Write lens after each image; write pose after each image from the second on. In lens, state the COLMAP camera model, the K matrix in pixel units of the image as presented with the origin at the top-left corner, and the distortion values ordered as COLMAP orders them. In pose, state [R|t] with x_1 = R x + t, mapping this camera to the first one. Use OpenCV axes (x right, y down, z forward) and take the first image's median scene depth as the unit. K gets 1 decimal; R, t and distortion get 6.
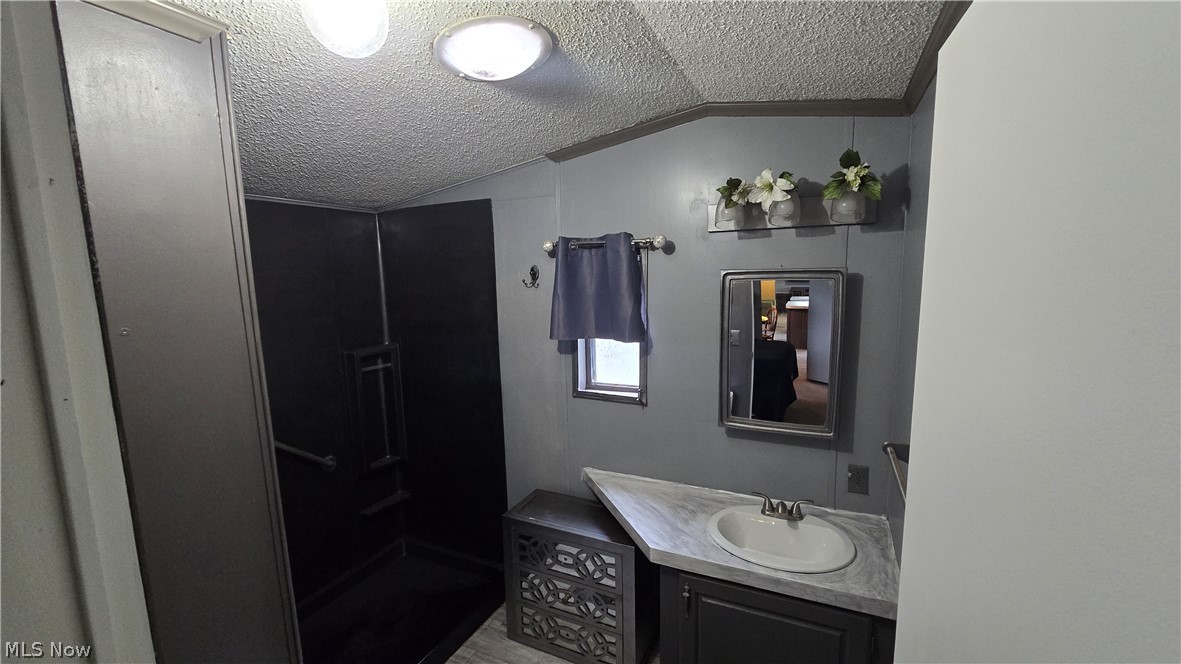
lens RADIAL K [[479.8, 0, 590.2], [0, 479.8, 337.1], [0, 0, 1]] dist [-0.005127, 0.001957]
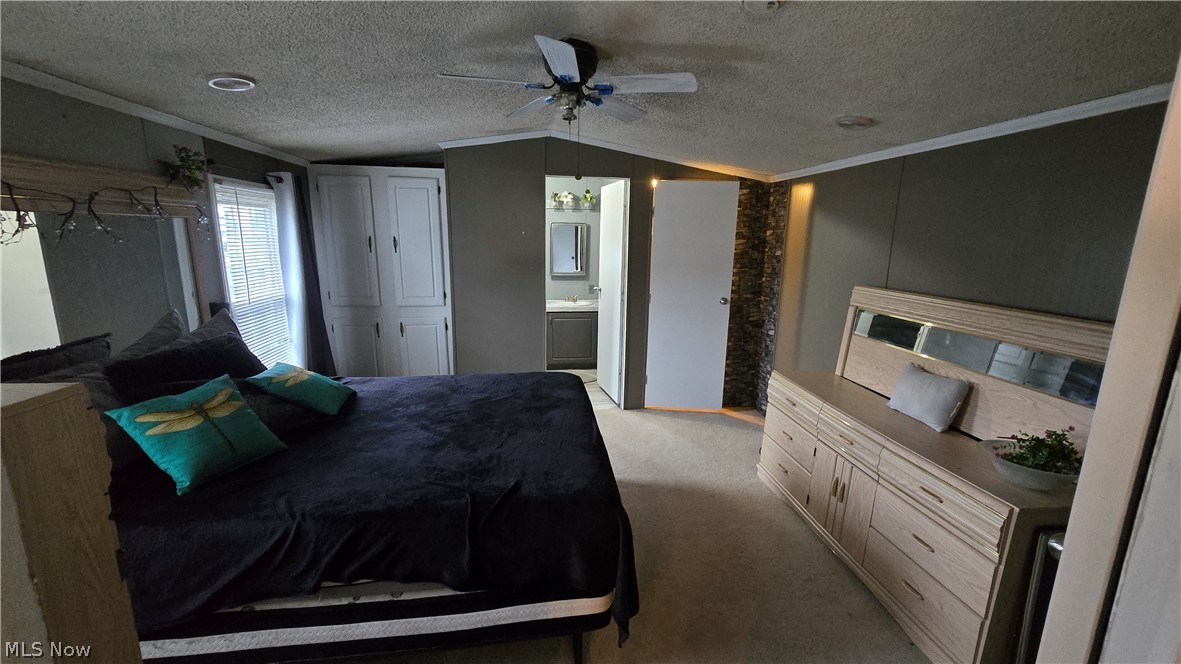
lens RADIAL K [[479.8, 0, 591.3], [0, 479.8, 336.6], [0, 0, 1]] dist [-0.005127, 0.001957]
pose [[0.842083, -0.079315, 0.533484, -1.338681], [0.037775, 0.995372, 0.088361, 0.366979], [-0.538023, -0.054255, 0.841182, -1.953374]]
